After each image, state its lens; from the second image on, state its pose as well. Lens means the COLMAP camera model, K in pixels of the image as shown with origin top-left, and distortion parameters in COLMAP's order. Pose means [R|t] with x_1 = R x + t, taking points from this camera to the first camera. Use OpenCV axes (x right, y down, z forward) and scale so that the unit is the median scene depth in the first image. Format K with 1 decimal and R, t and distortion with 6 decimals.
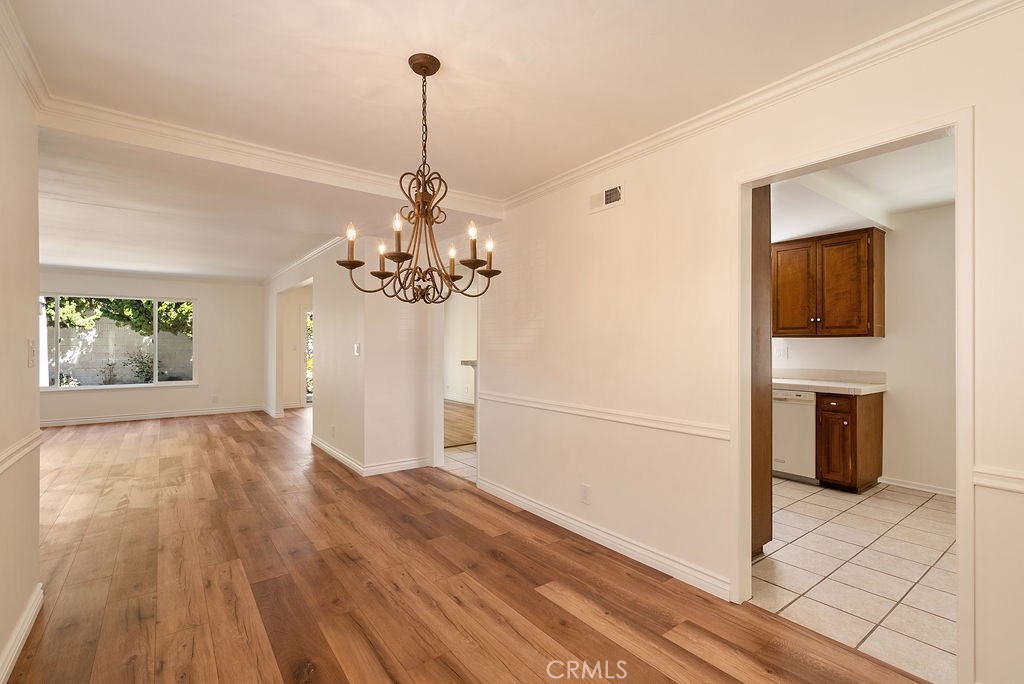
lens RADIAL K [[464.6, 0, 509.8], [0, 464.6, 341.6], [0, 0, 1]] dist [-0.001717, 0.000261]
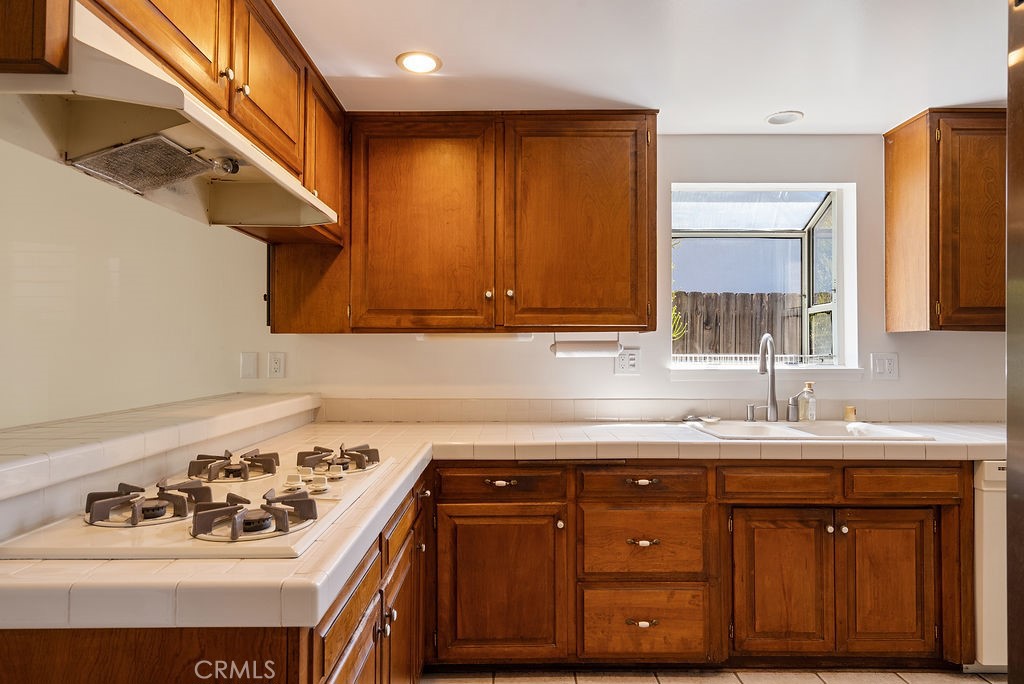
lens RADIAL K [[594.5, 0, 509.1], [0, 594.5, 342.0], [0, 0, 1]] dist [0.002114, 0.000855]
pose [[0.586997, 0.005210, 0.809572, -0.121138], [-0.005722, 0.999981, -0.002286, 0.006577], [-0.809569, -0.003290, 0.587016, 1.157541]]
